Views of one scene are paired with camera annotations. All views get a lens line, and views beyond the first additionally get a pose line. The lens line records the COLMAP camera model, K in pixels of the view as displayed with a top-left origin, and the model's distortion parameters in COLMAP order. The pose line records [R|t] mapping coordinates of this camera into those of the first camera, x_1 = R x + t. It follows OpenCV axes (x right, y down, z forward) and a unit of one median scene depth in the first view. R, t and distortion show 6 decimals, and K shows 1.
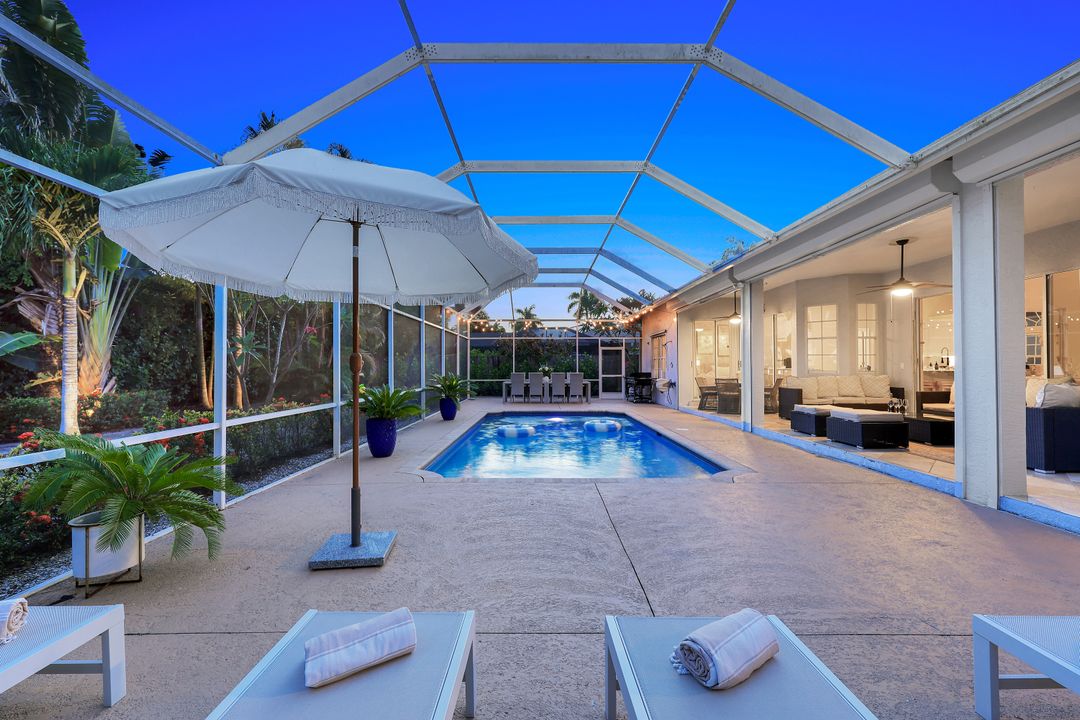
lens RADIAL K [[438.7, 0, 547.2], [0, 438.7, 365.0], [0, 0, 1]] dist [0.001296, 0.000111]
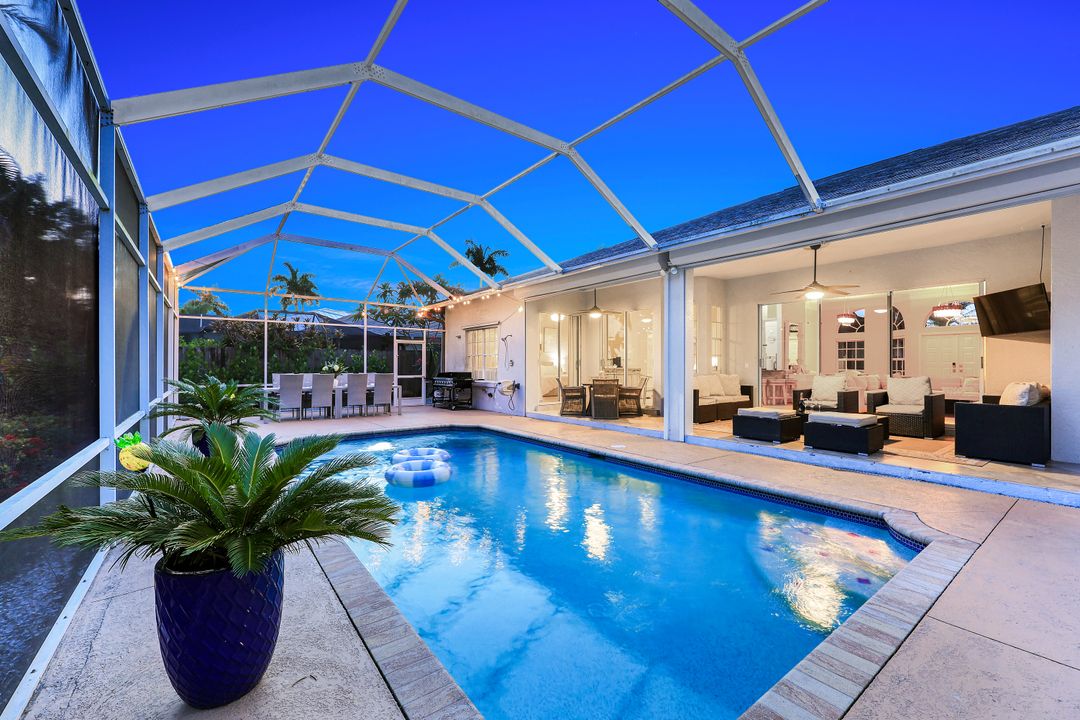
lens RADIAL K [[438.7, 0, 547.2], [0, 438.7, 365.0], [0, 0, 1]] dist [0.001296, 0.000111]
pose [[0.804646, 0.003642, 0.593744, -0.147618], [-0.006526, 0.999975, 0.002710, 0.000171], [-0.593719, -0.006056, 0.804649, 0.254902]]
